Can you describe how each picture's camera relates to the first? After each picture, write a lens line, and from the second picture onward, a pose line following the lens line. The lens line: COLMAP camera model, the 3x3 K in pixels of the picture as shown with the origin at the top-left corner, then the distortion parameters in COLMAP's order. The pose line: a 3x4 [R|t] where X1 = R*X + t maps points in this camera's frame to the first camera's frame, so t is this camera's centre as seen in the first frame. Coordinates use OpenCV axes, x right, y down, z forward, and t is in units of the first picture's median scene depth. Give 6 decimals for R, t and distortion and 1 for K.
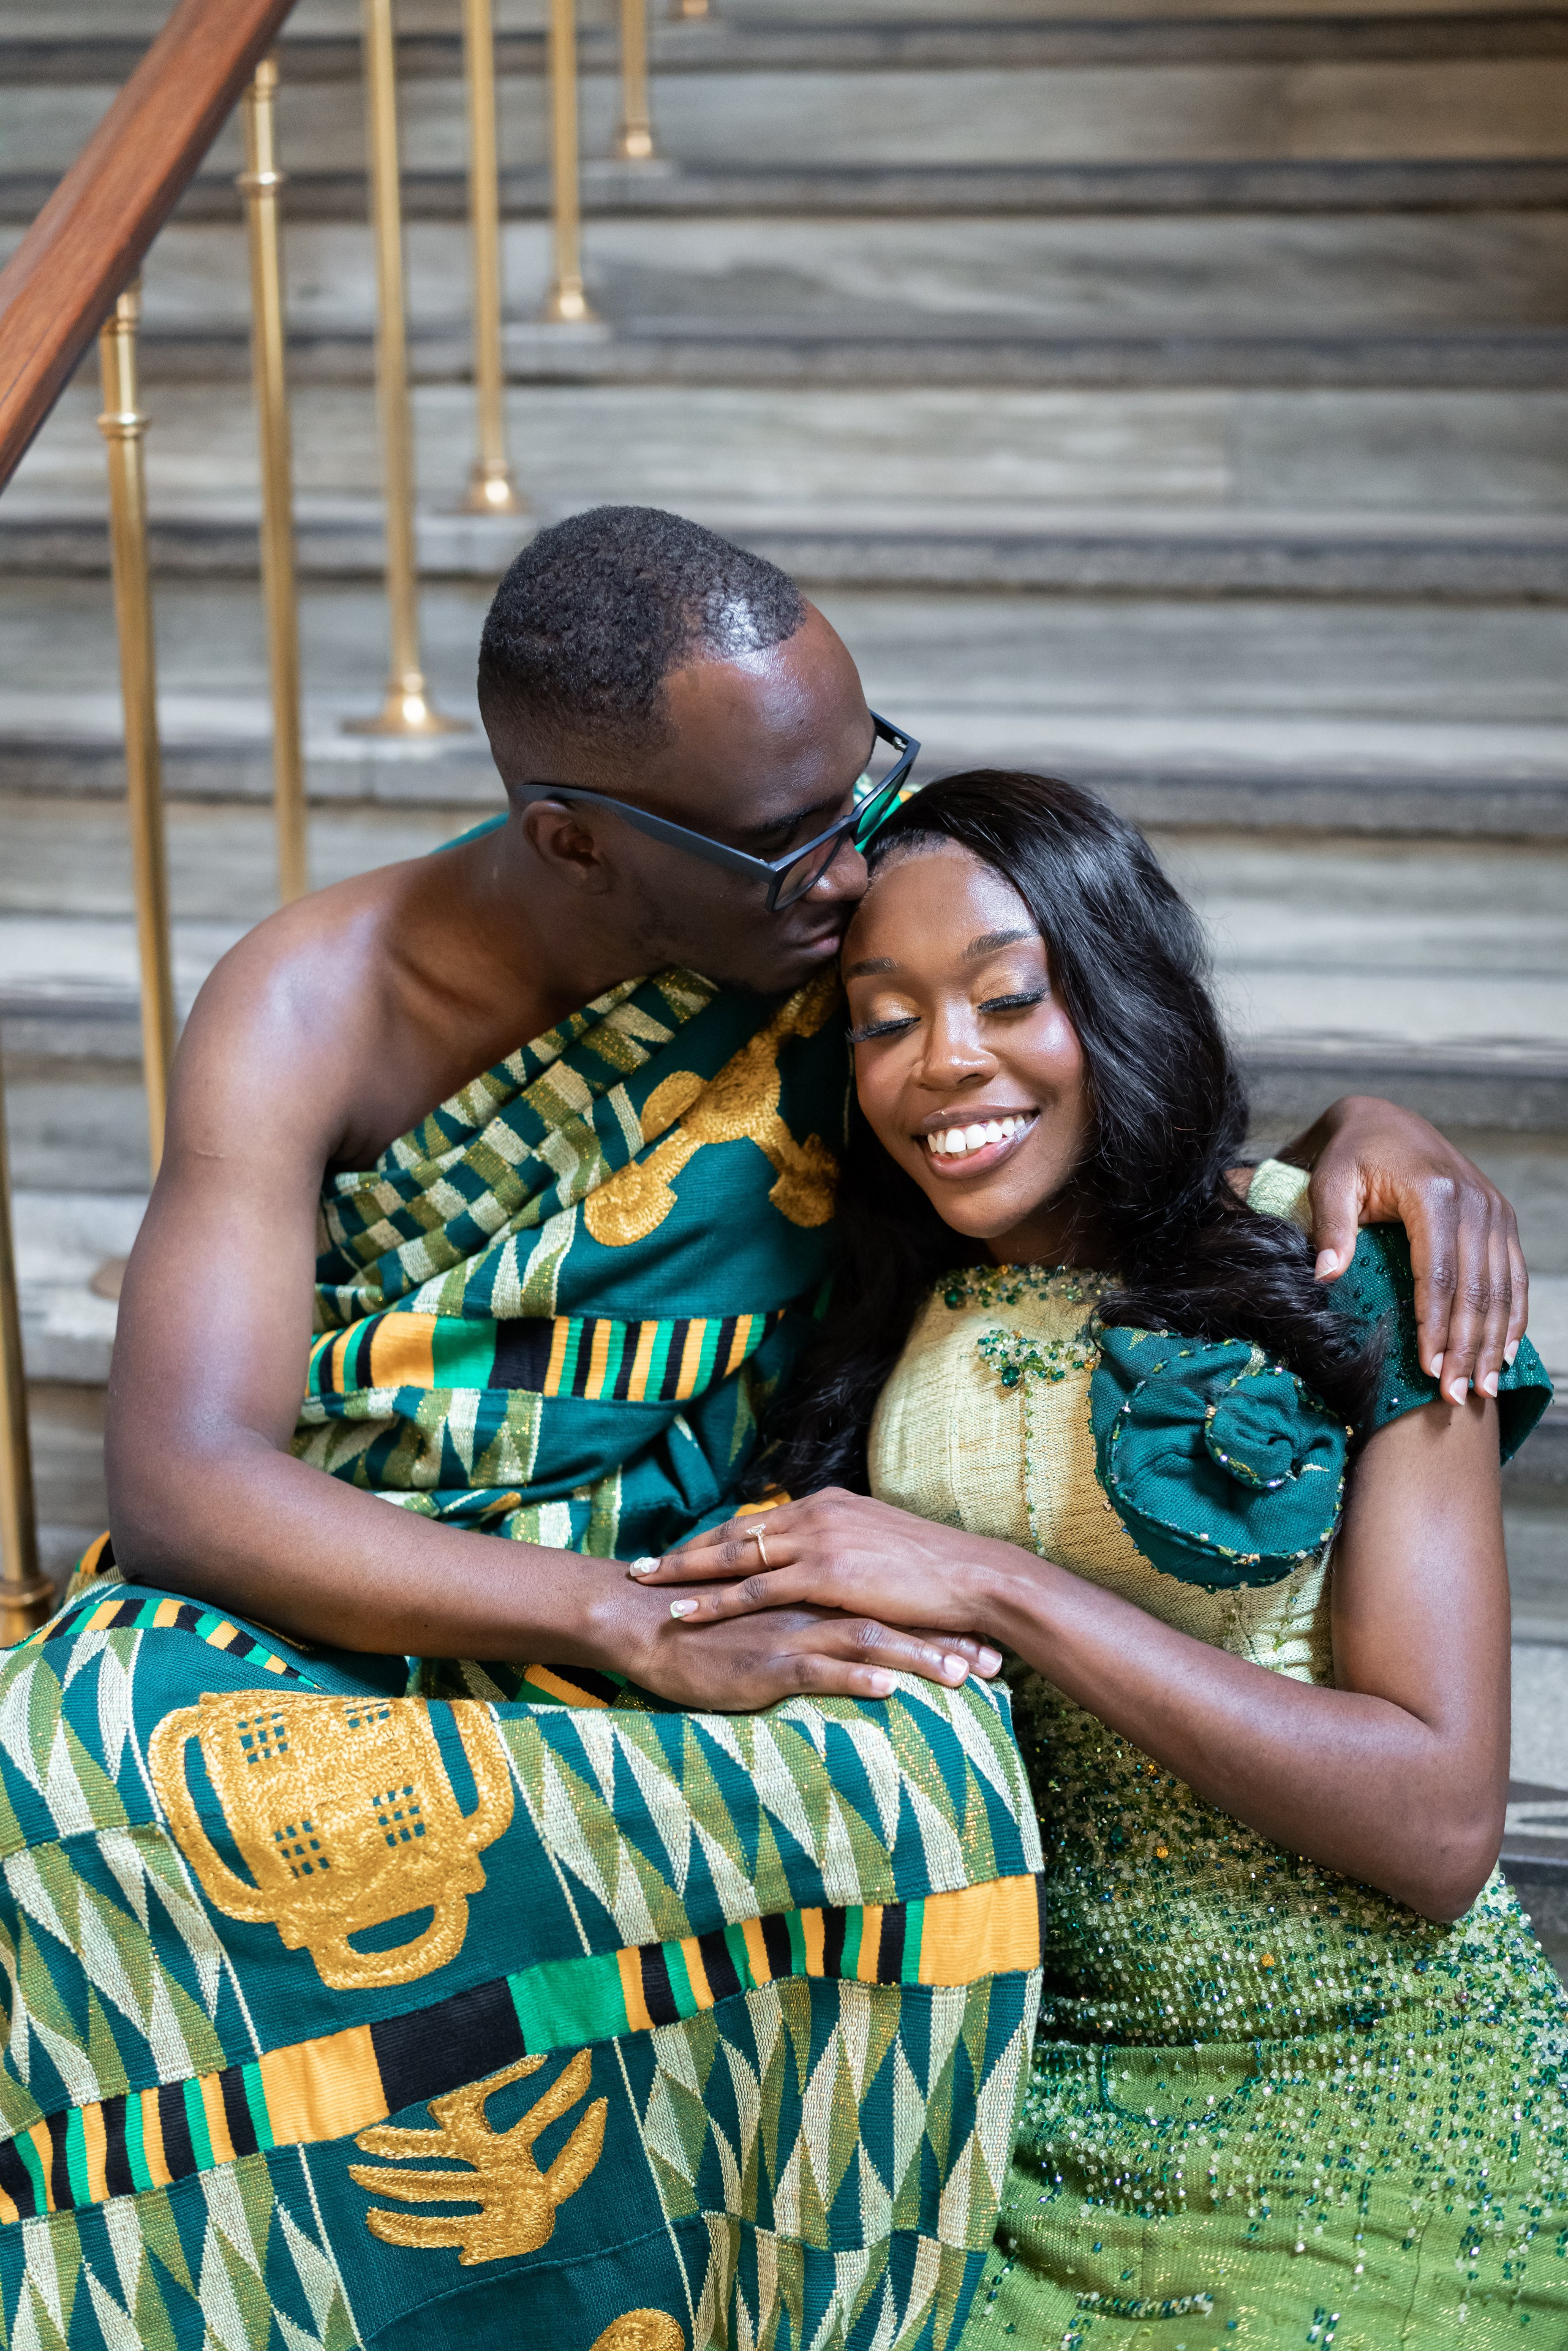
lens RADIAL K [[3235.4, 0, 806.5], [0, 3235.4, 1183.6], [0, 0, 1]] dist [-0.003794, 0.000000]
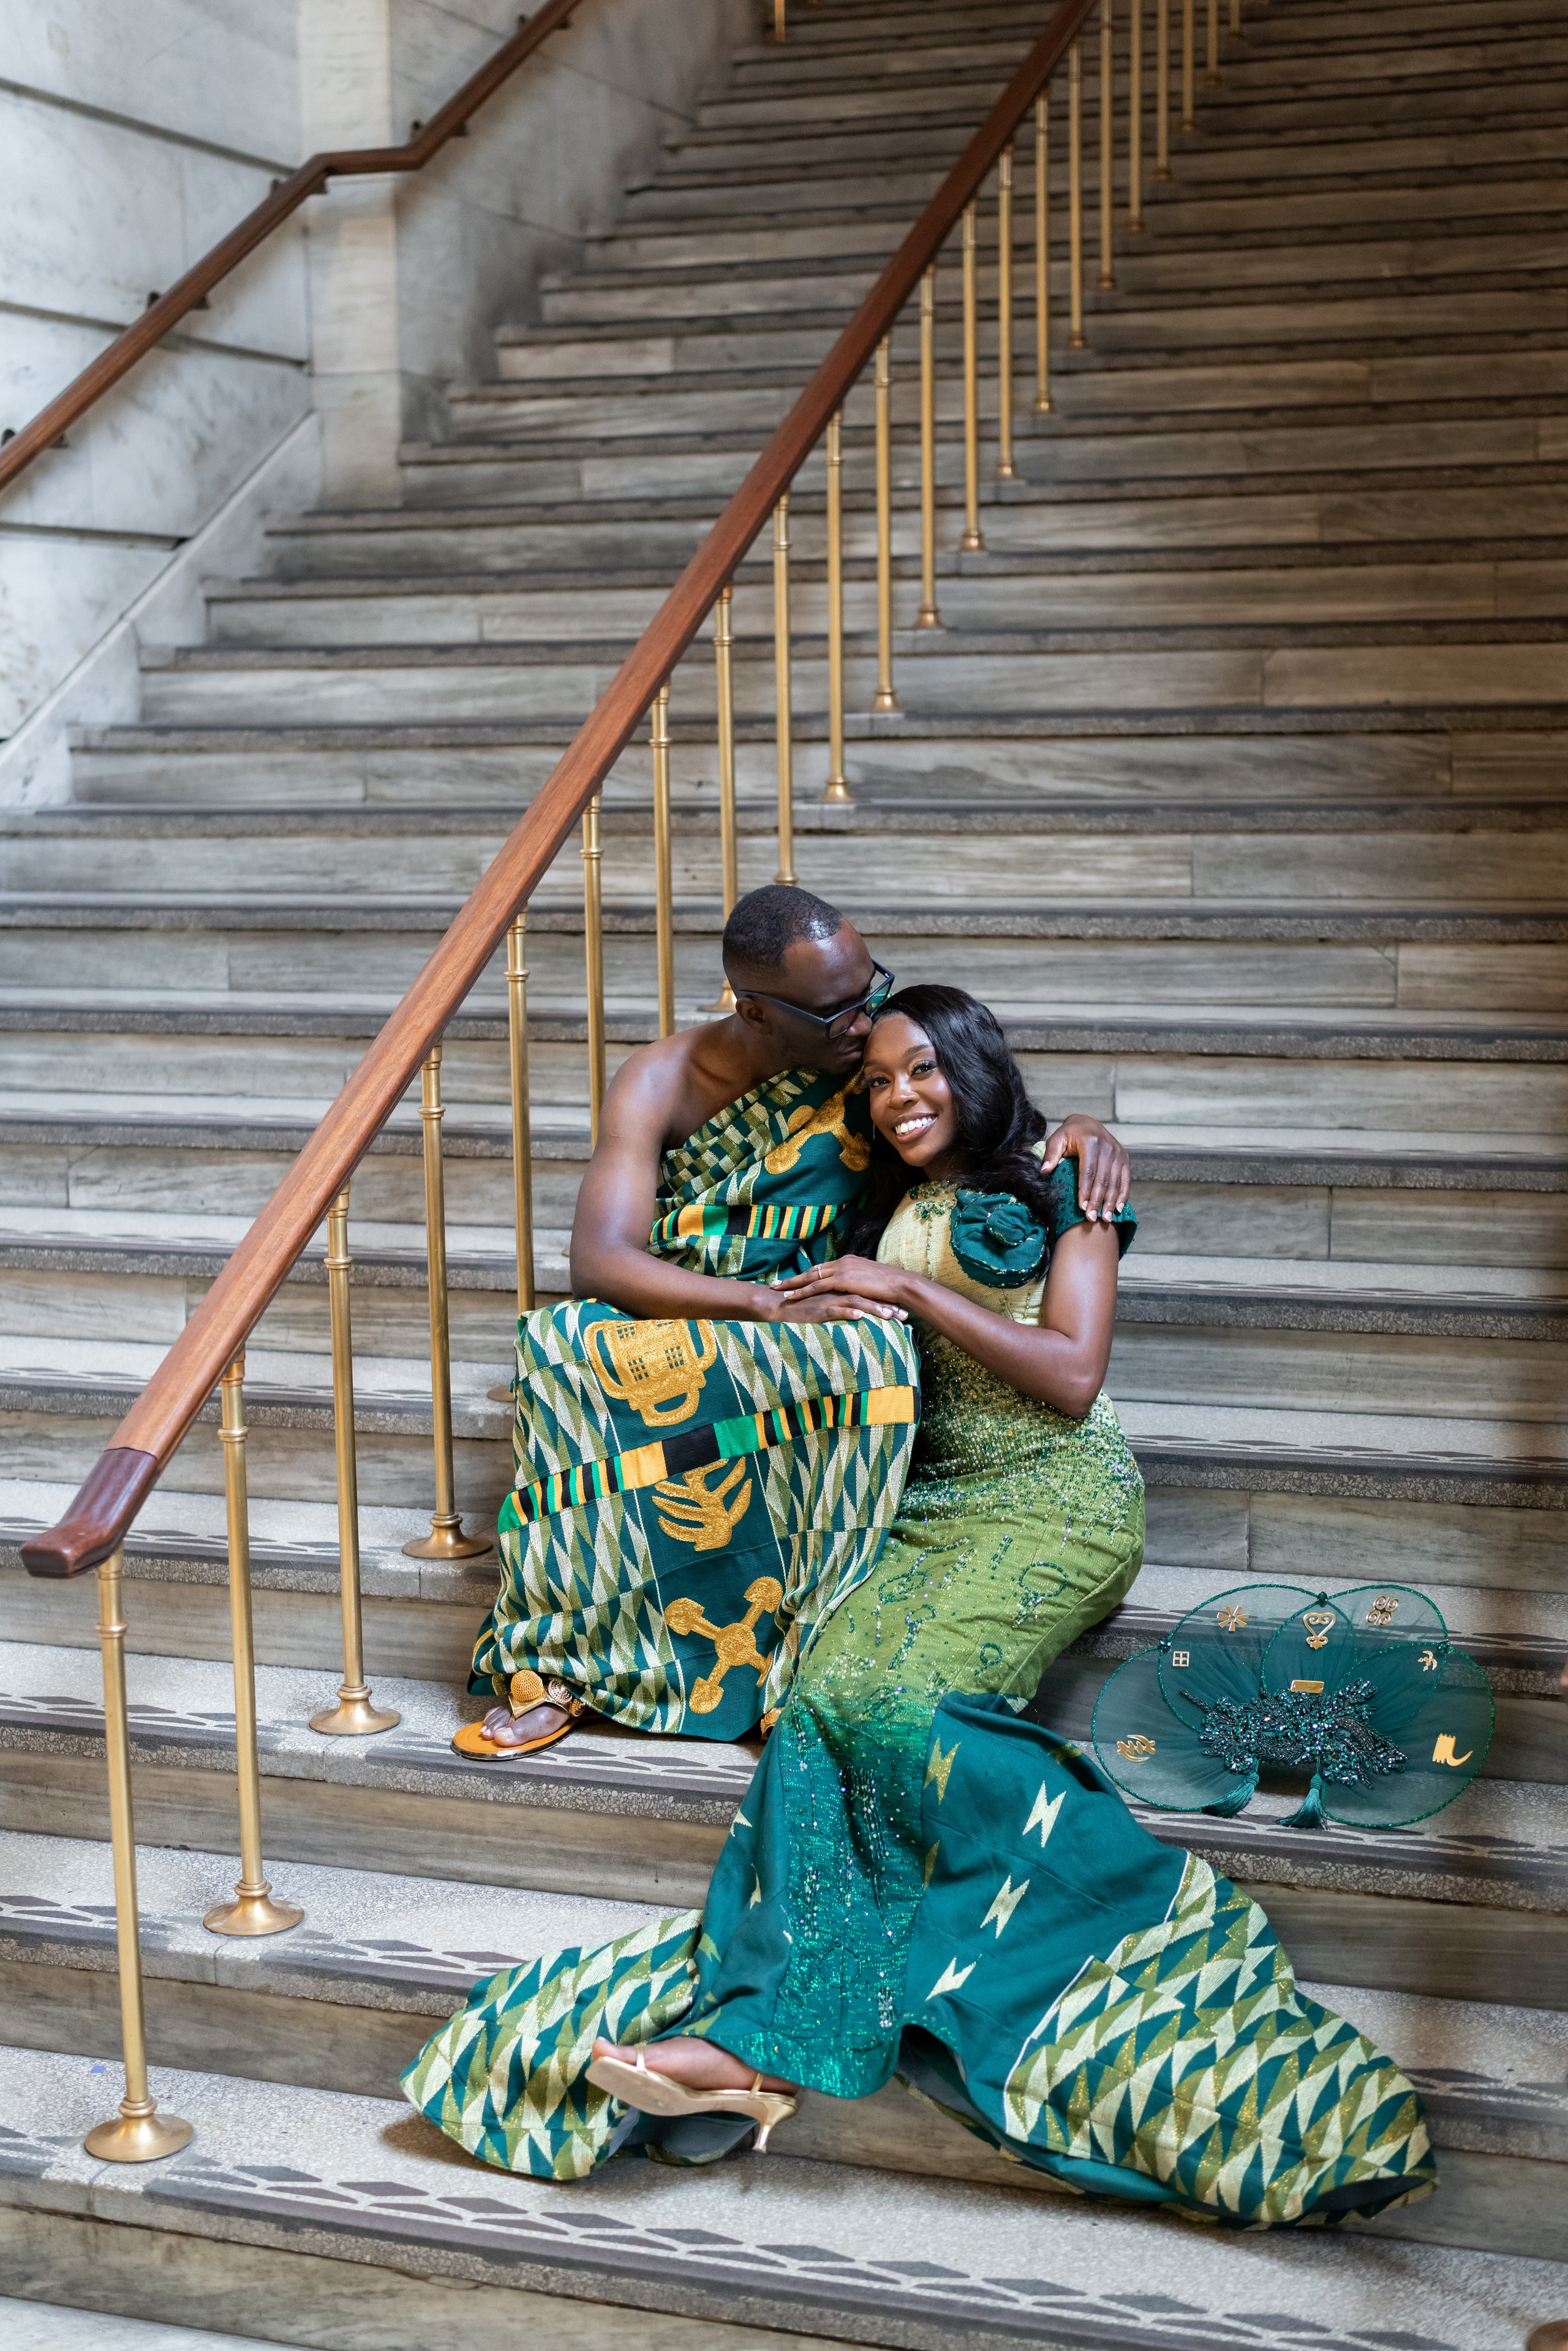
lens RADIAL K [[3235.4, 0, 770.6], [0, 3235.4, 1194.2], [0, 0, 1]] dist [-0.003794, 0.000000]
pose [[0.988915, 0.008877, -0.148215, 0.318201], [-0.028341, 0.991144, -0.129731, 0.372267], [0.145751, 0.132494, 0.980409, -1.488989]]
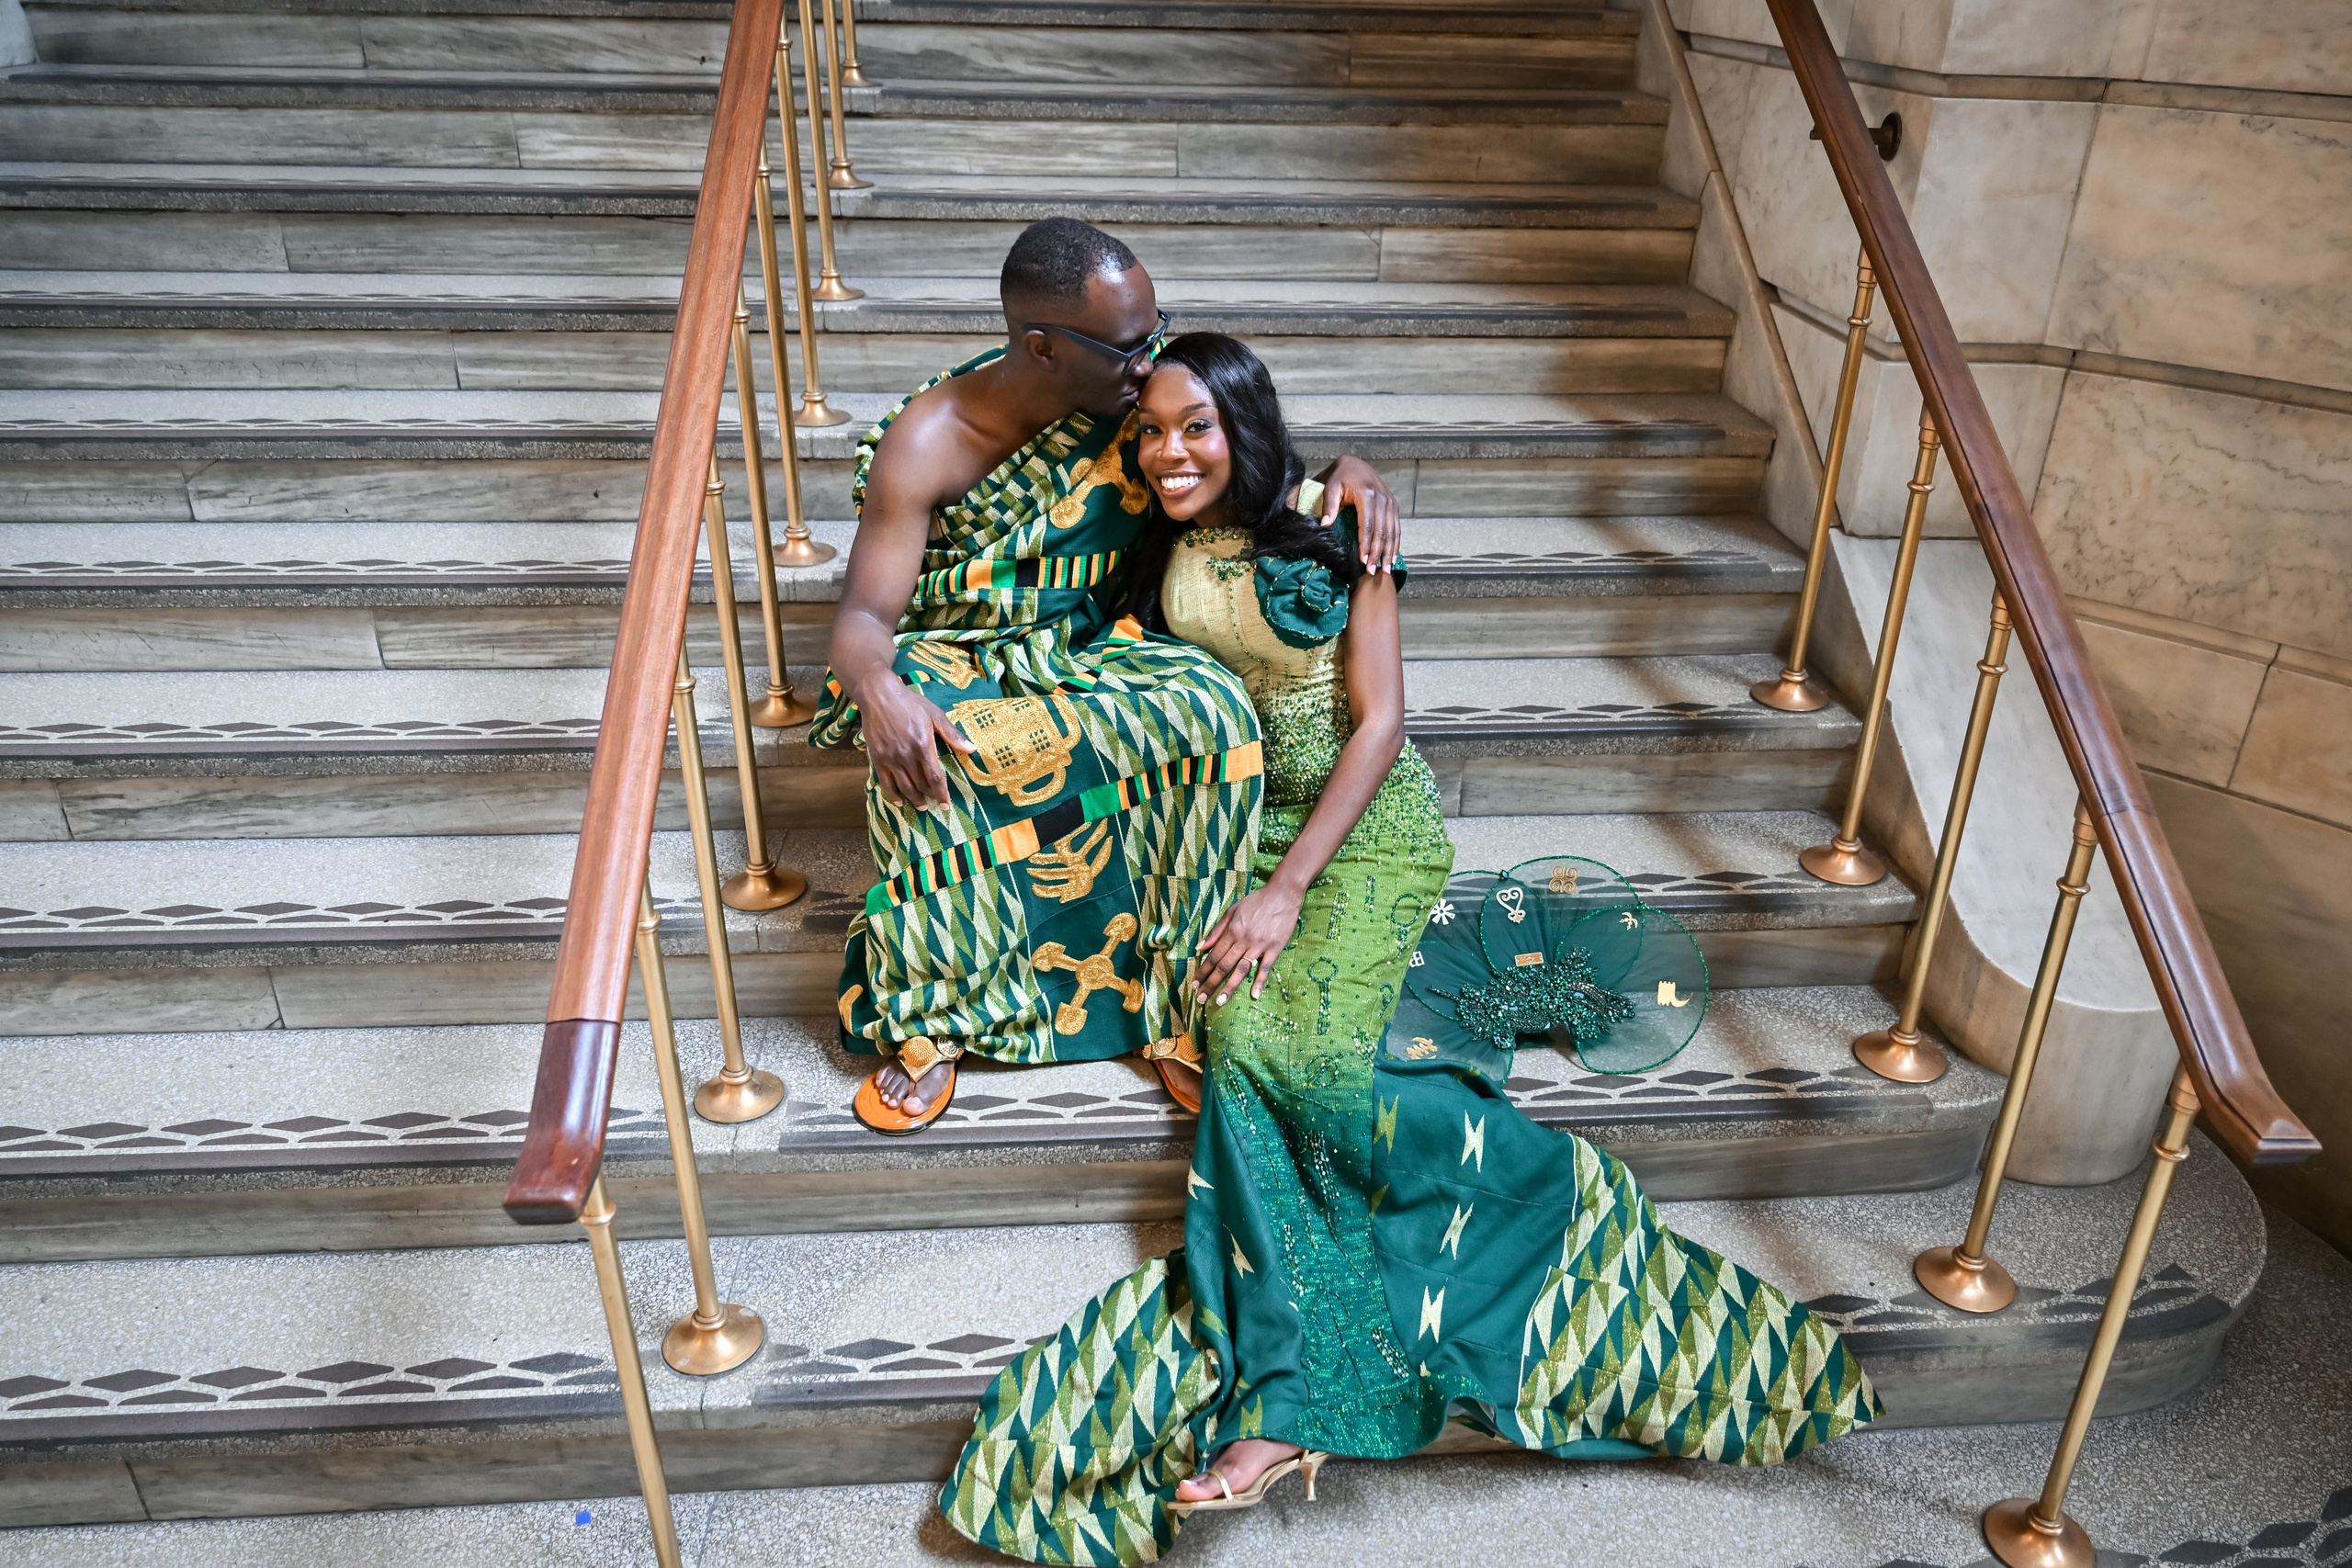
lens RADIAL K [[1723.3, 0, 1277.3], [0, 1723.3, 816.0], [0, 0, 1]] dist [-0.003240, 0.007196]
pose [[0.961059, -0.103962, 0.256043, -0.287788], [0.052763, 0.978524, 0.199268, -0.021924], [-0.271261, -0.177999, 0.945904, -0.418047]]
